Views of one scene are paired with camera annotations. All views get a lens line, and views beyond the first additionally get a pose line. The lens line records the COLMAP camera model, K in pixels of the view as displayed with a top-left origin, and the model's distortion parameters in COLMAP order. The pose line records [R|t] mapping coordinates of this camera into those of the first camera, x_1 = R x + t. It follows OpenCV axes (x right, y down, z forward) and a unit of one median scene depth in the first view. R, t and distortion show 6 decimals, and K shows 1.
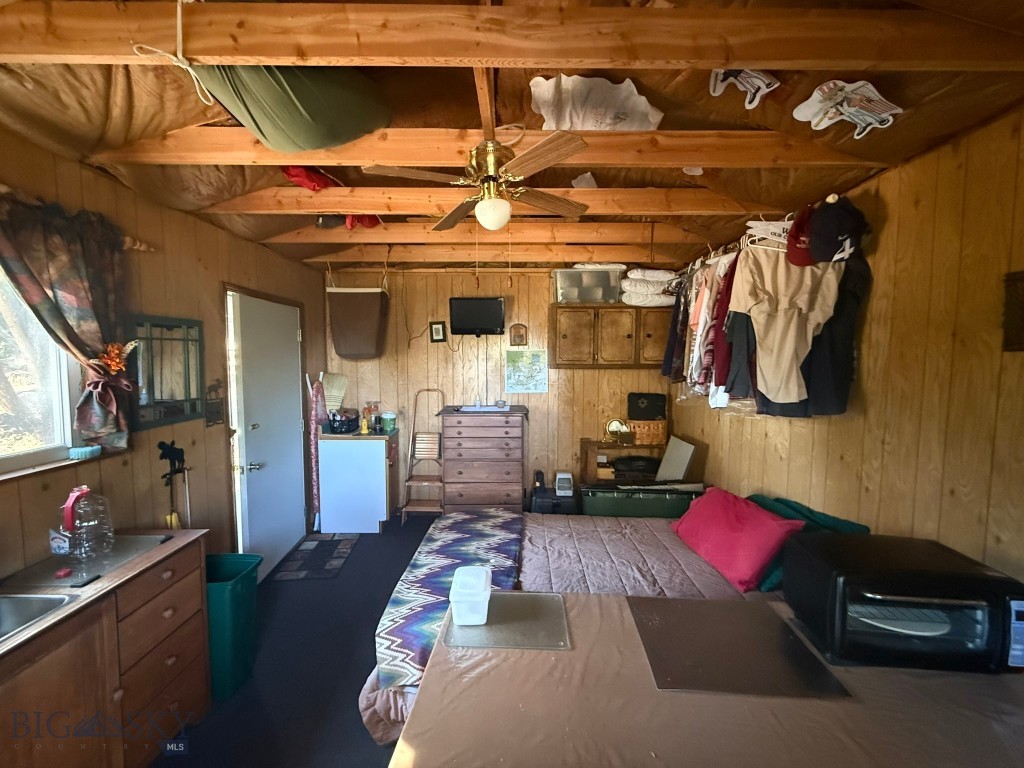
lens RADIAL K [[412.4, 0, 510.7], [0, 412.4, 381.1], [0, 0, 1]] dist [0.000077, 0.000015]
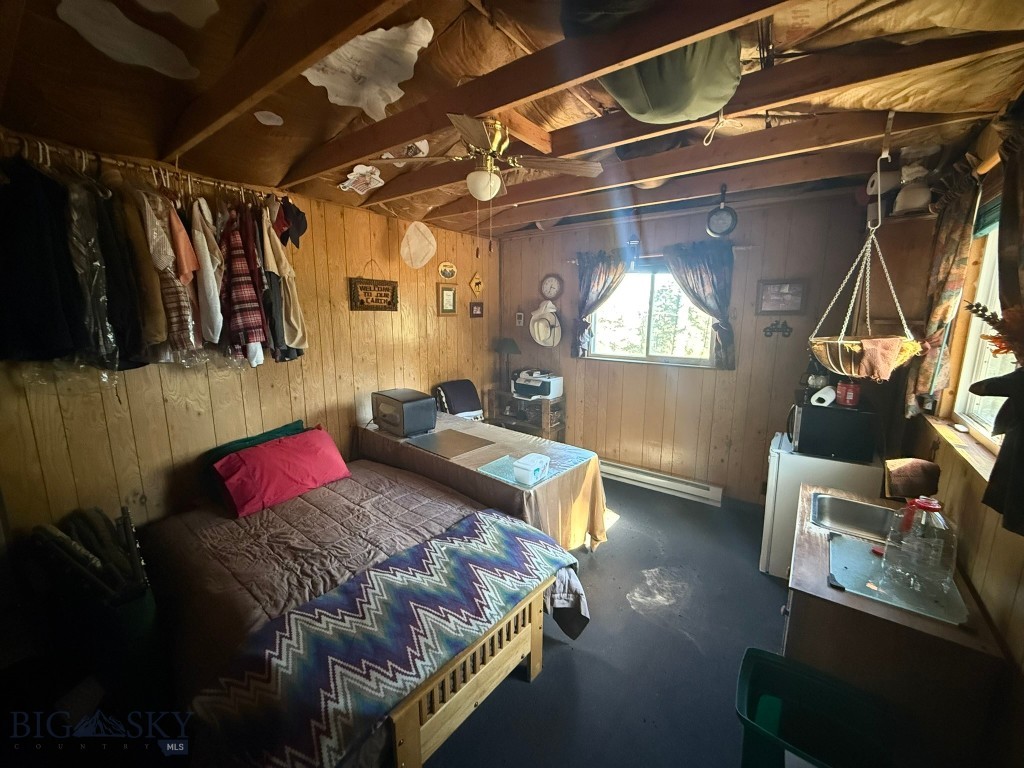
lens RADIAL K [[412.4, 0, 514.3], [0, 412.4, 383.7], [0, 0, 1]] dist [0.000077, 0.000015]
pose [[-0.797283, -0.116928, 0.592172, -0.641698], [0.029028, 0.972495, 0.231107, -0.115937], [-0.602907, 0.201448, -0.771959, 1.499166]]
